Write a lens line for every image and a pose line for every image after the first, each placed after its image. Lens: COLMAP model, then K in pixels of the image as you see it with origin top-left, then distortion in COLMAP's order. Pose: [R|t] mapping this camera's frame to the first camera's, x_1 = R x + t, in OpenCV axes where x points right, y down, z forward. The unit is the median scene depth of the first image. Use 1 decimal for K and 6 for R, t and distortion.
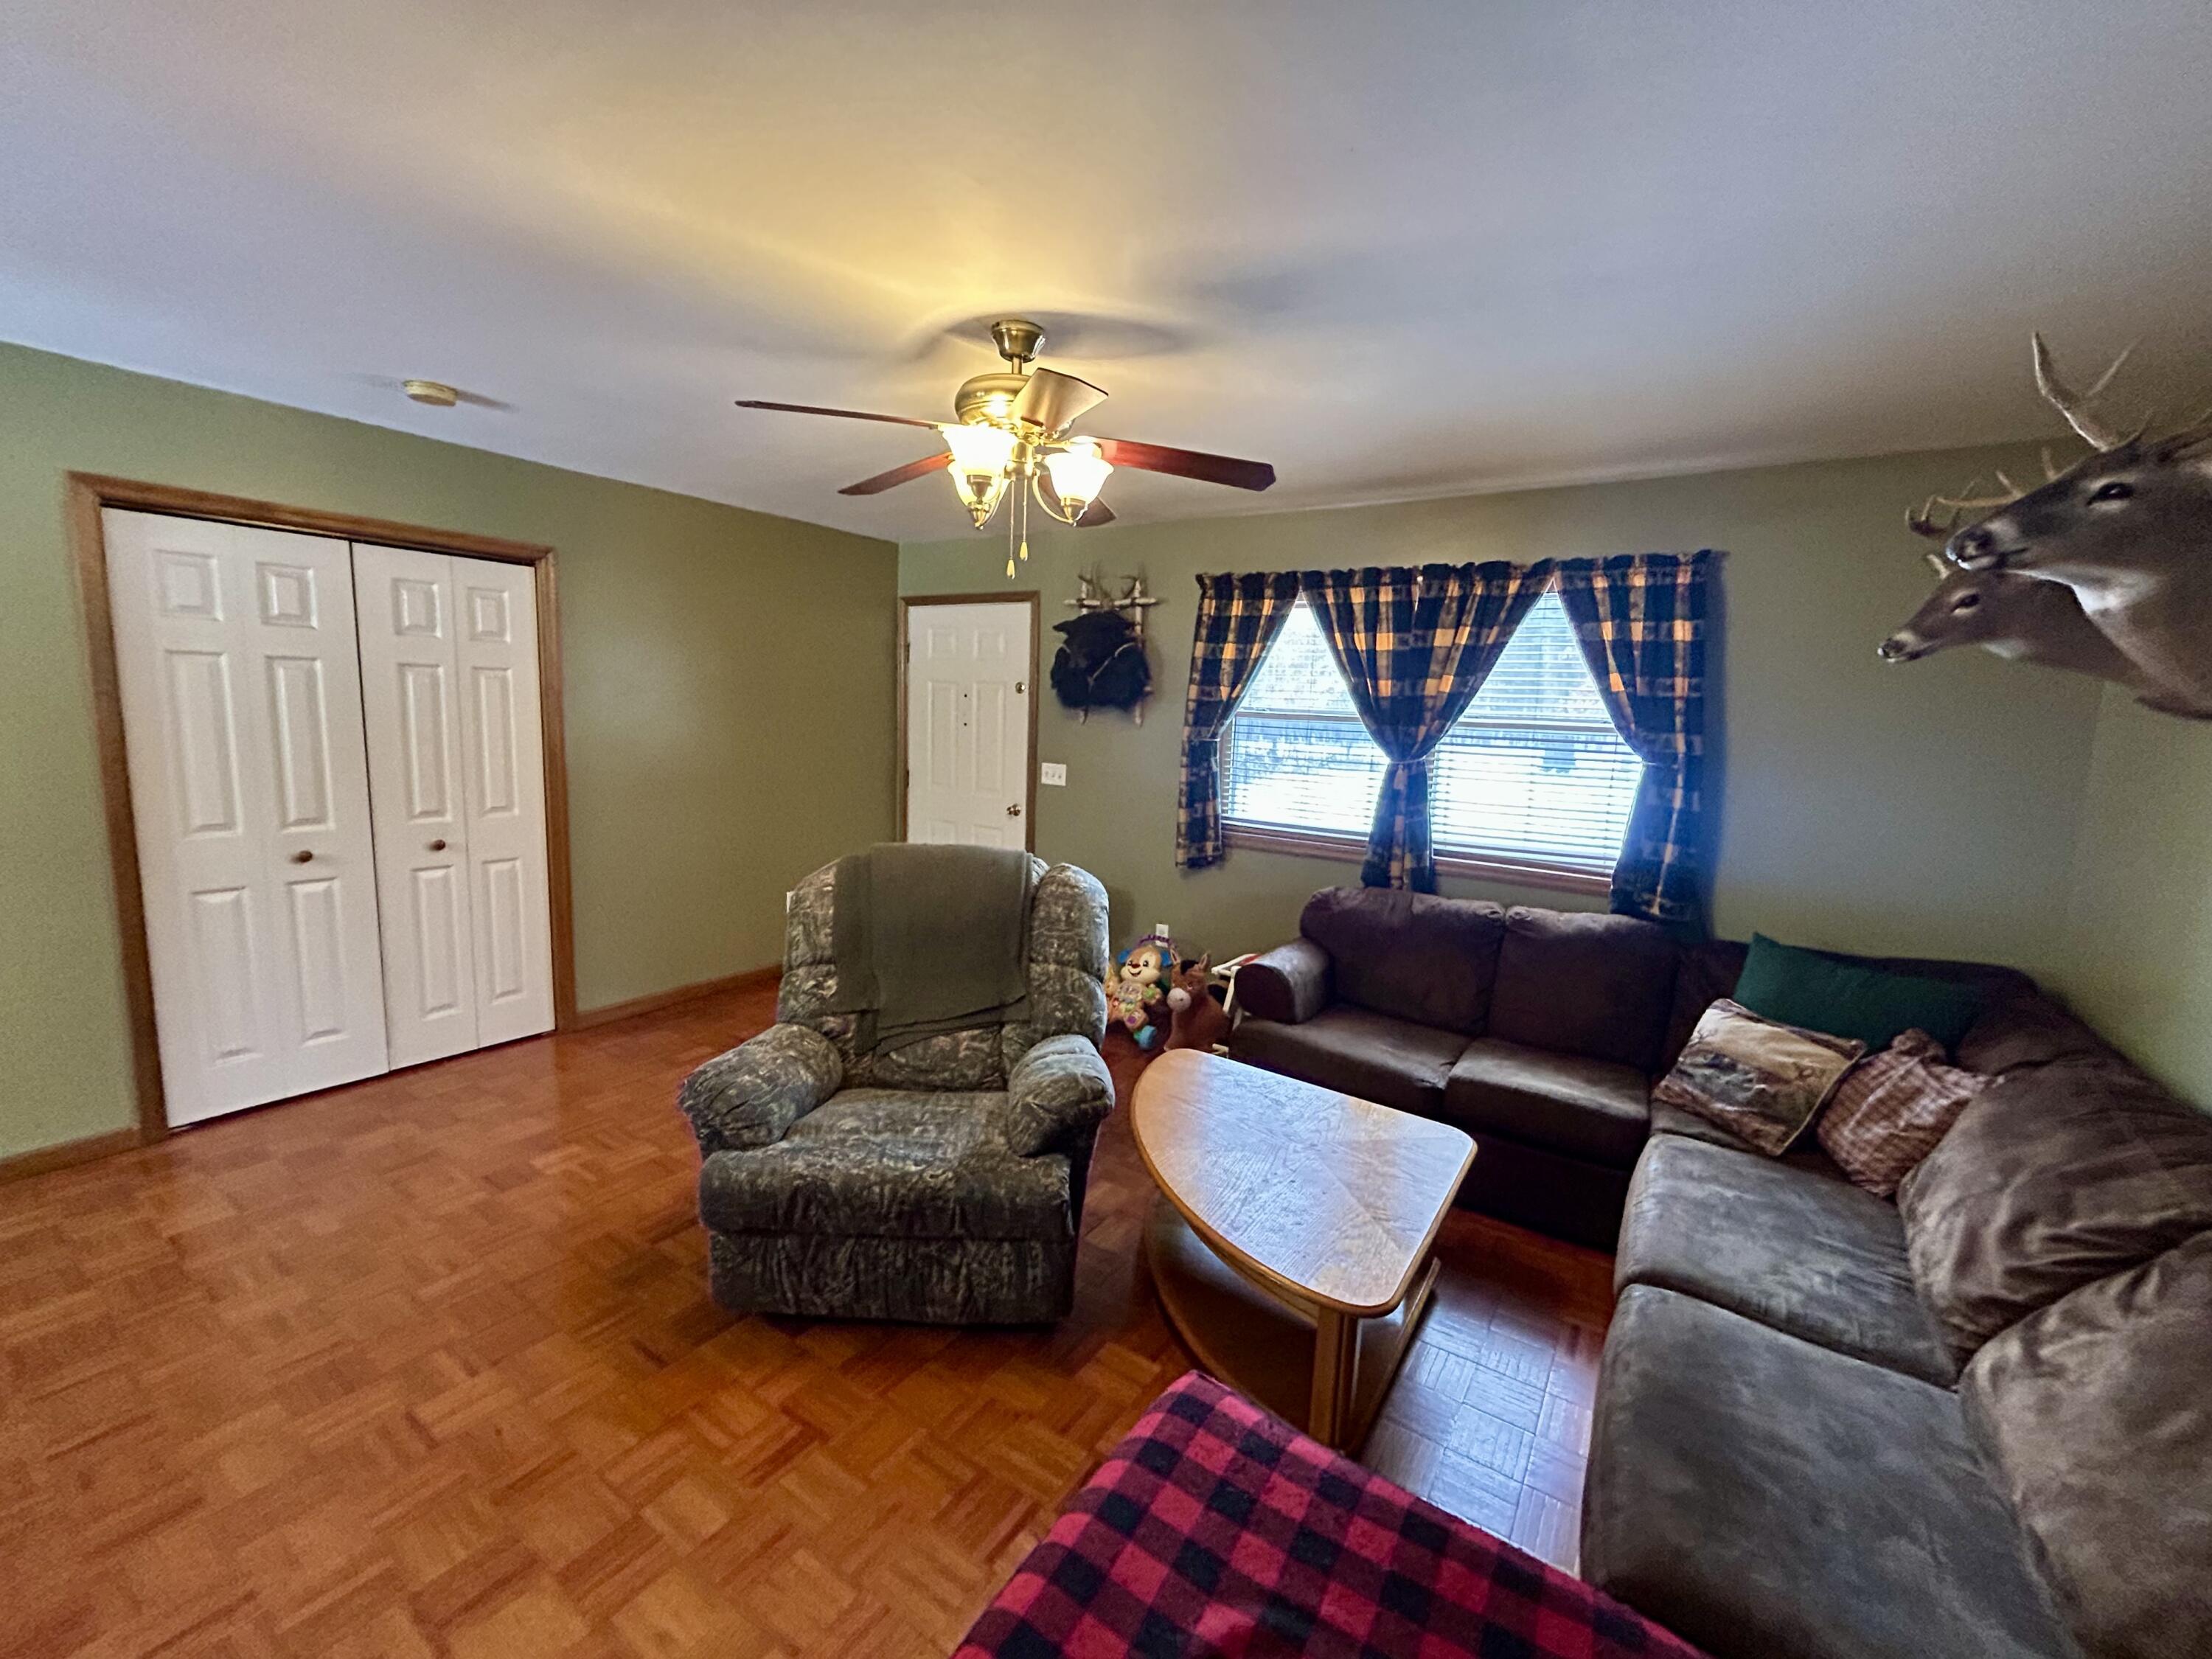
lens RADIAL K [[892.4, 0, 1109.1], [0, 892.4, 824.9], [0, 0, 1]] dist [0.000371, -0.000589]
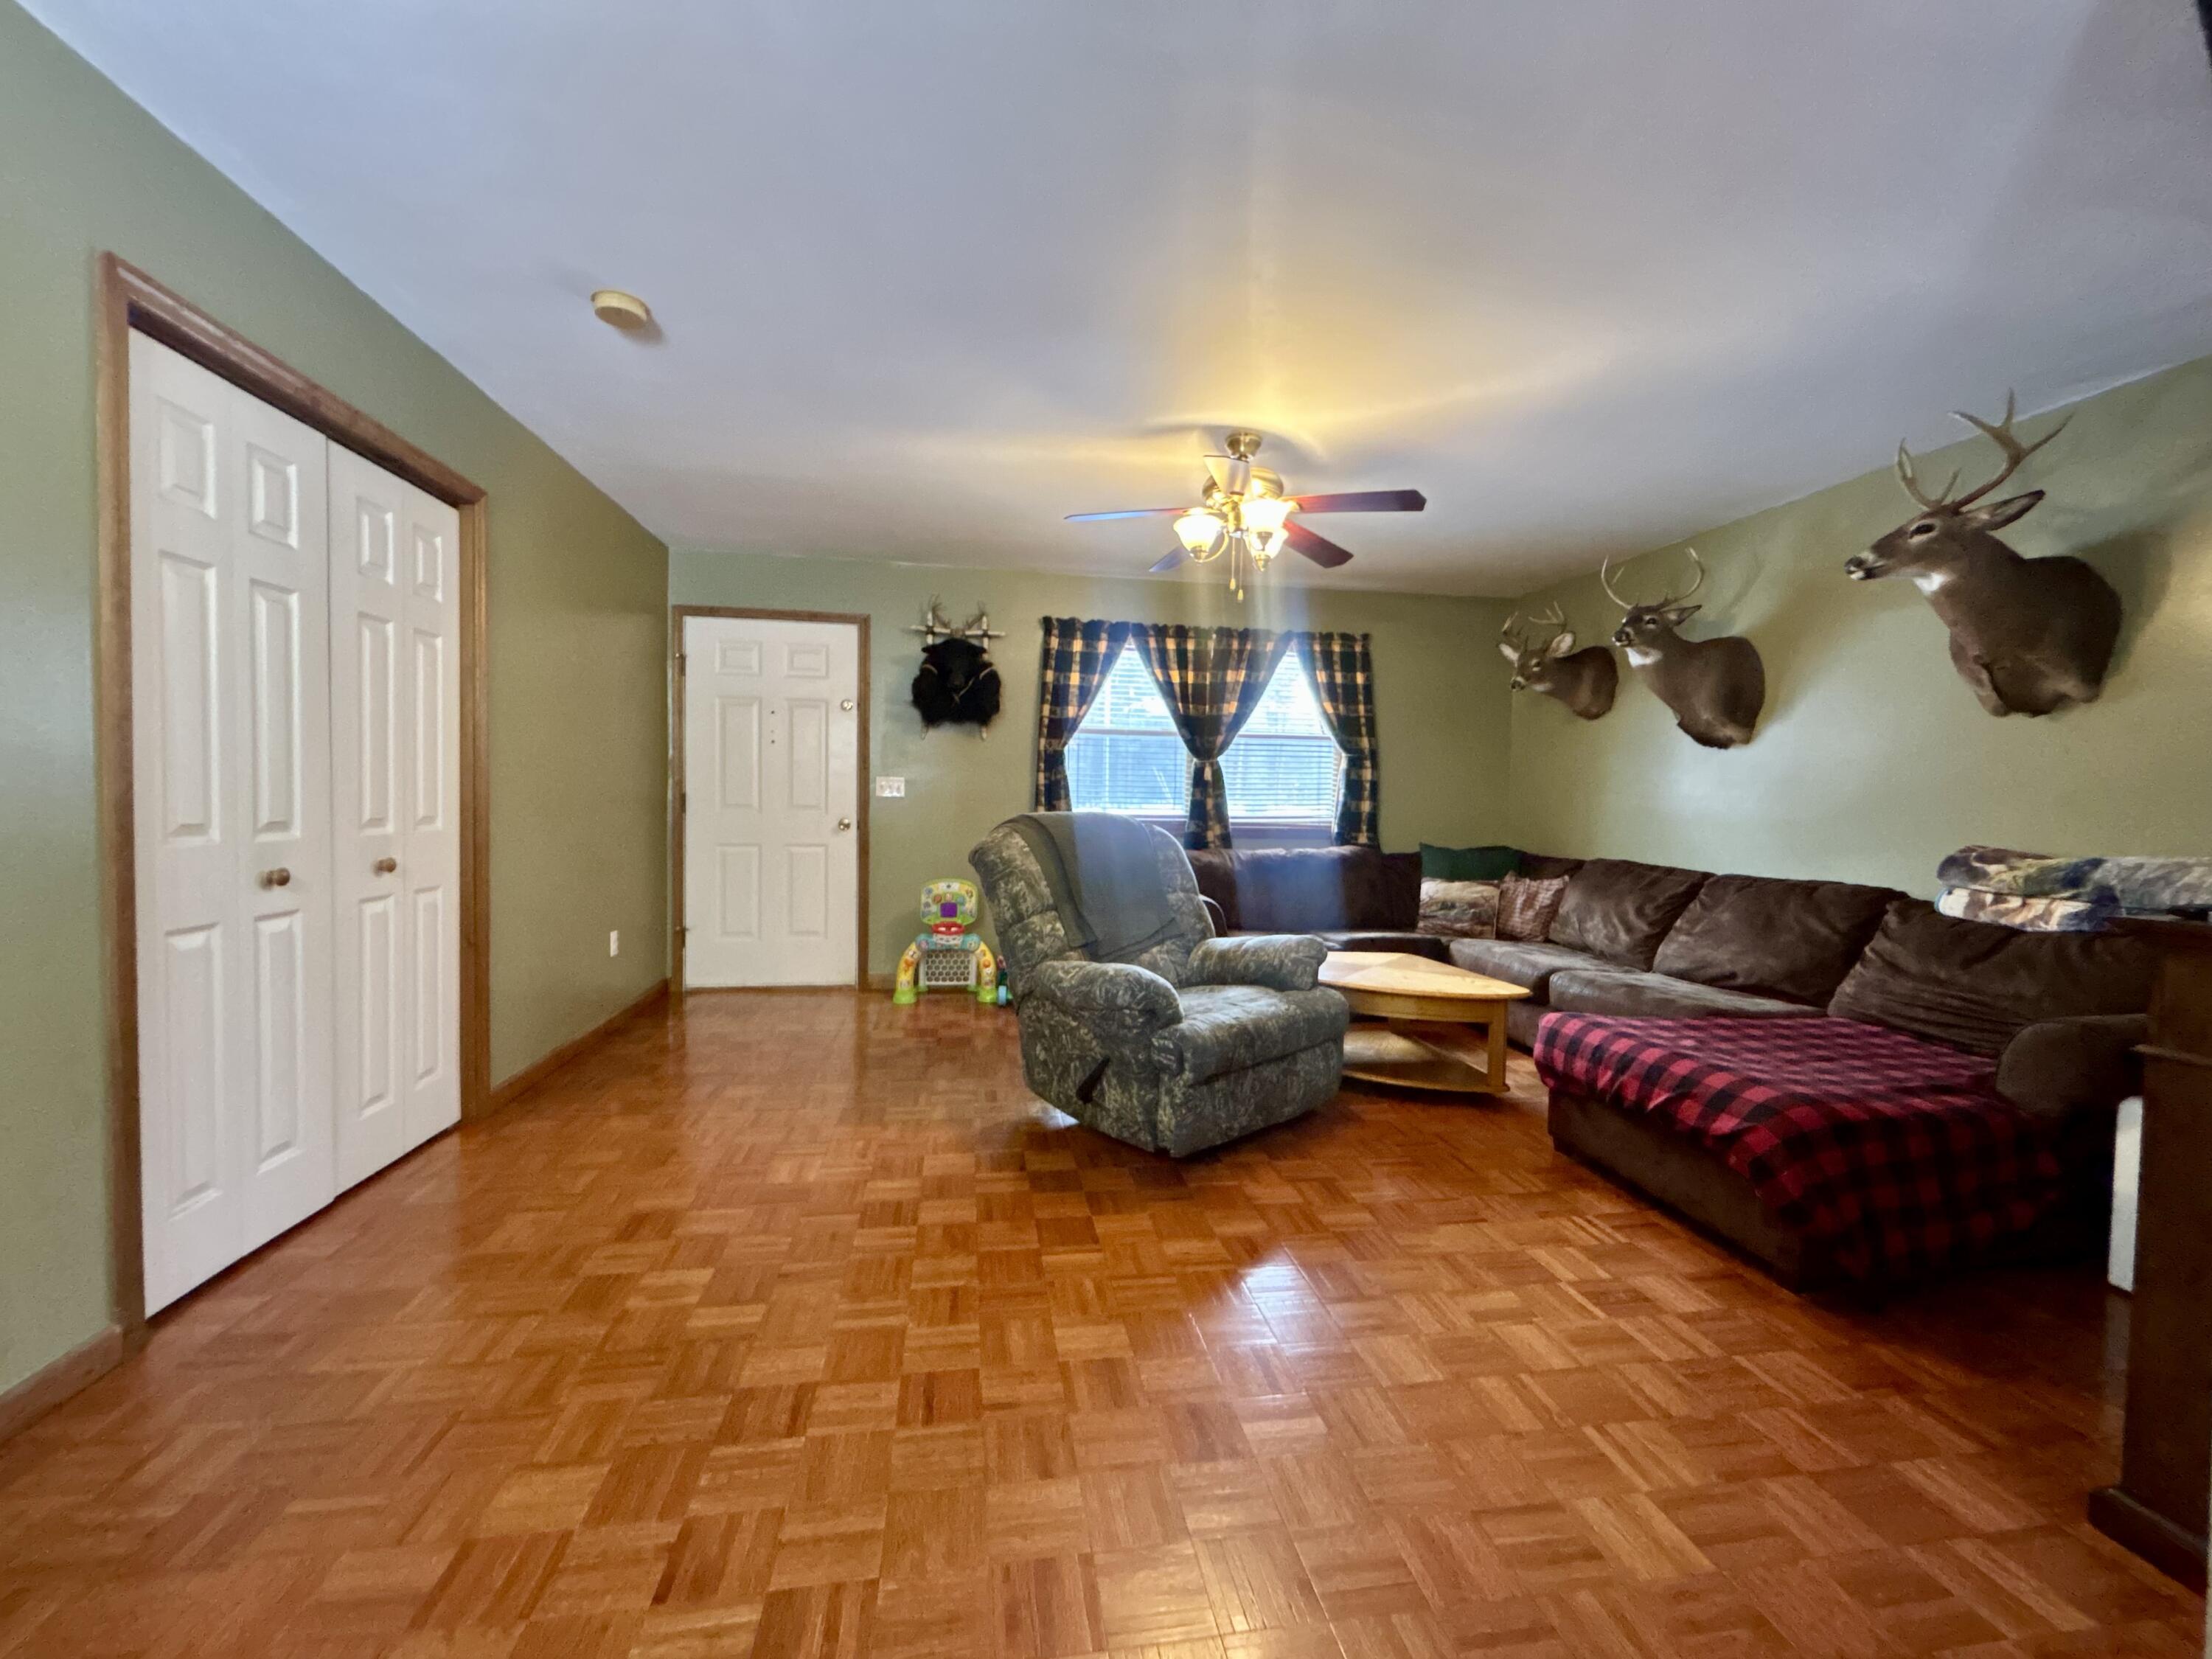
lens RADIAL K [[892.4, 0, 1109.1], [0, 892.4, 824.9], [0, 0, 1]] dist [0.000371, -0.000589]
pose [[0.732199, -0.046592, 0.679496, -0.778724], [0.101346, 0.994004, -0.041050, 0.075470], [-0.673509, 0.098921, 0.732530, 0.070562]]
